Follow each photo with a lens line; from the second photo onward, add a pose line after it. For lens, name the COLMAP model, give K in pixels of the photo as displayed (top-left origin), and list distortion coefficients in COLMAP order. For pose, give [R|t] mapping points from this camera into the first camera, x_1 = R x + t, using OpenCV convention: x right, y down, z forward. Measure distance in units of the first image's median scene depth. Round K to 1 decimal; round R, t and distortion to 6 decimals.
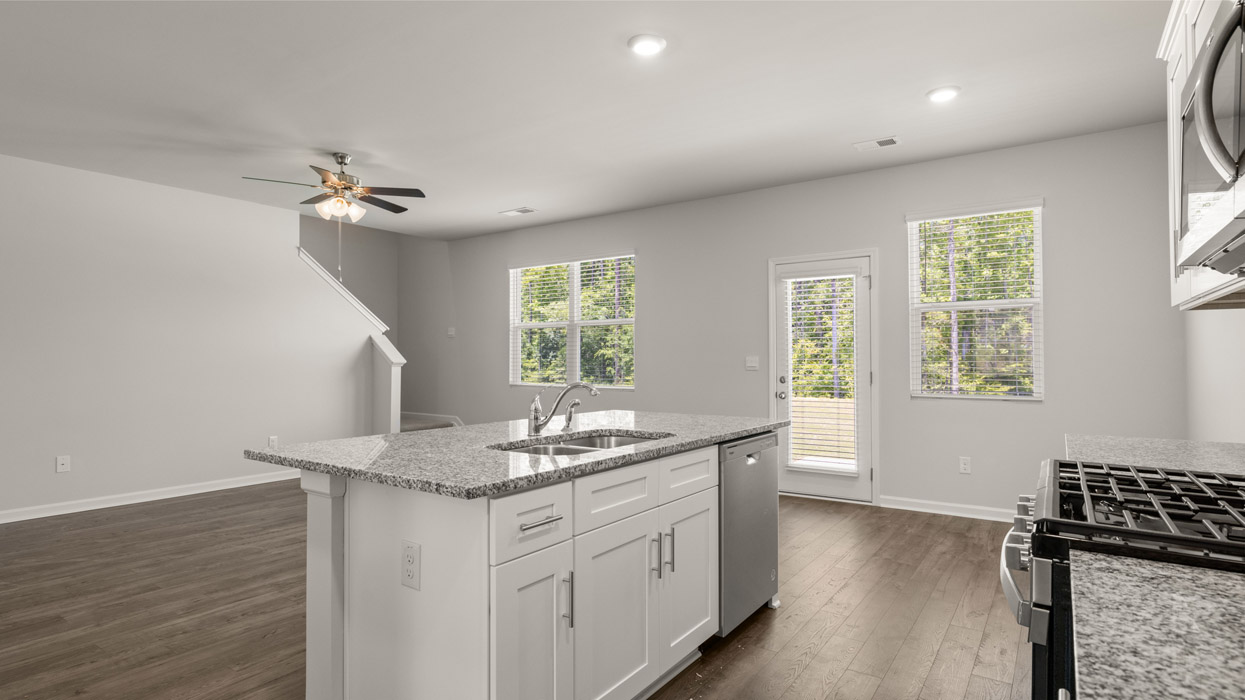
lens RADIAL K [[630.5, 0, 622.5], [0, 630.5, 350.0], [0, 0, 1]] dist [-0.001187, -0.000160]
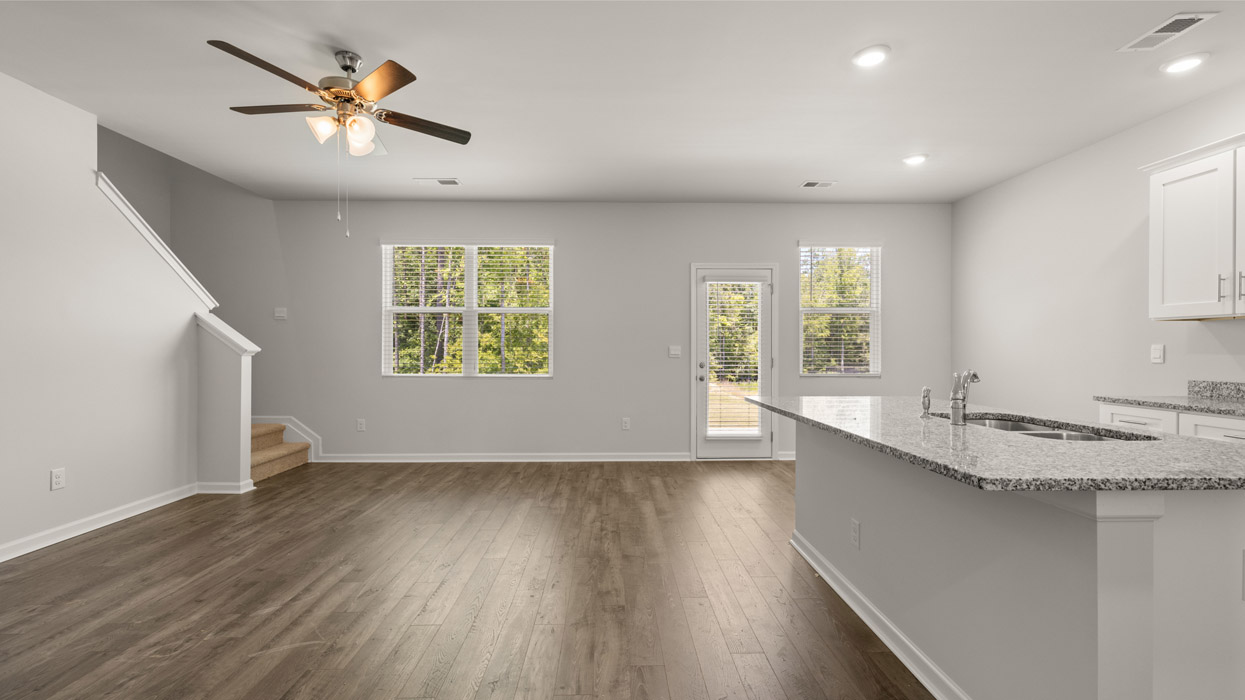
lens RADIAL K [[524.0, 0, 622.5], [0, 524.0, 350.0], [0, 0, 1]] dist [0.001899, 0.000148]
pose [[0.807838, 0.002146, 0.589400, -0.395308], [-0.012416, 0.999833, 0.013376, 0.005677], [-0.589273, -0.018124, 0.807731, 0.246211]]
